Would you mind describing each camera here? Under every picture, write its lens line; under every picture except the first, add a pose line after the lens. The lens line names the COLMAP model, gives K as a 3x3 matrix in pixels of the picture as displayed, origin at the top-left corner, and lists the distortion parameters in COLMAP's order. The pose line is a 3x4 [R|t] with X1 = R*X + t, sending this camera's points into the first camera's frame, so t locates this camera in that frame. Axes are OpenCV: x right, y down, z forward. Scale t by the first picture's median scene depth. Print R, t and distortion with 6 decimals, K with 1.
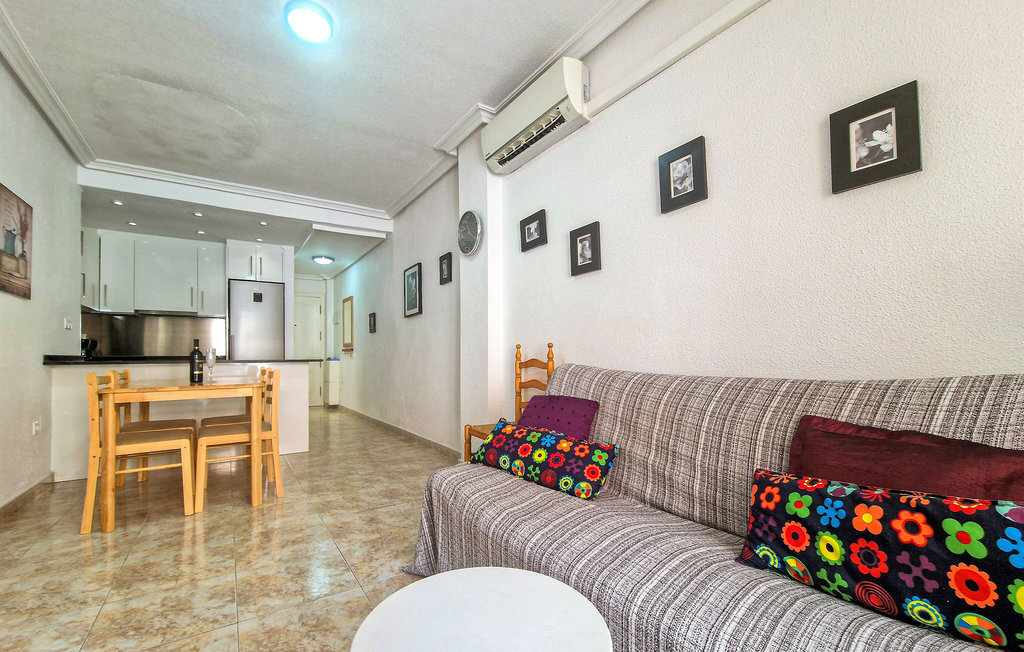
lens RADIAL K [[415.2, 0, 510.1], [0, 415.2, 349.2], [0, 0, 1]] dist [-0.000223, -0.000079]
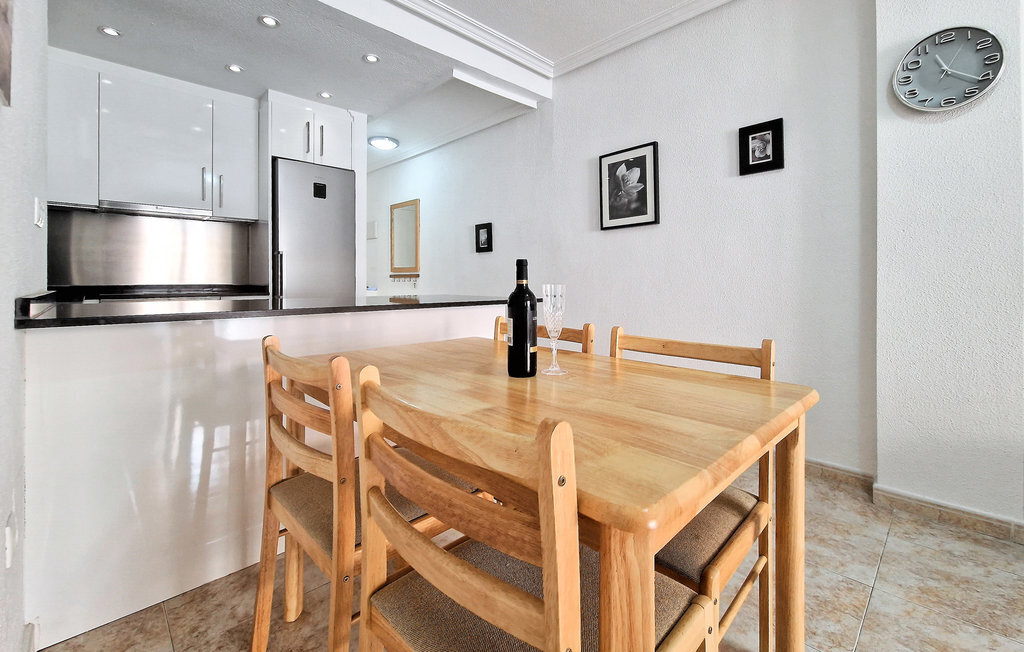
lens RADIAL K [[429.8, 0, 512.8], [0, 429.8, 282.9], [0, 0, 1]] dist [0.000149, 0.000118]
pose [[0.985251, 0.011364, 0.170735, -0.411624], [-0.015219, 0.999658, 0.021284, -0.006282], [-0.170435, -0.023568, 0.985087, 0.309053]]
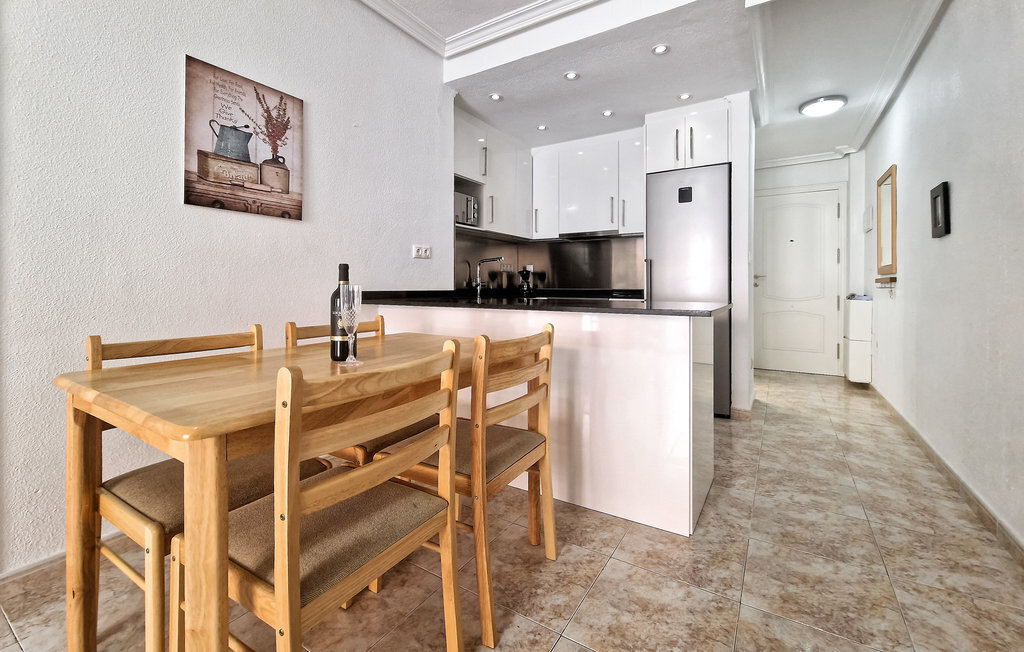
lens RADIAL K [[429.8, 0, 512.8], [0, 429.8, 282.9], [0, 0, 1]] dist [0.000149, 0.000118]
pose [[0.402513, 0.004964, -0.915401, -0.130323], [0.008581, 0.999921, 0.009196, -0.004384], [0.915374, -0.011557, 0.402439, 0.492474]]
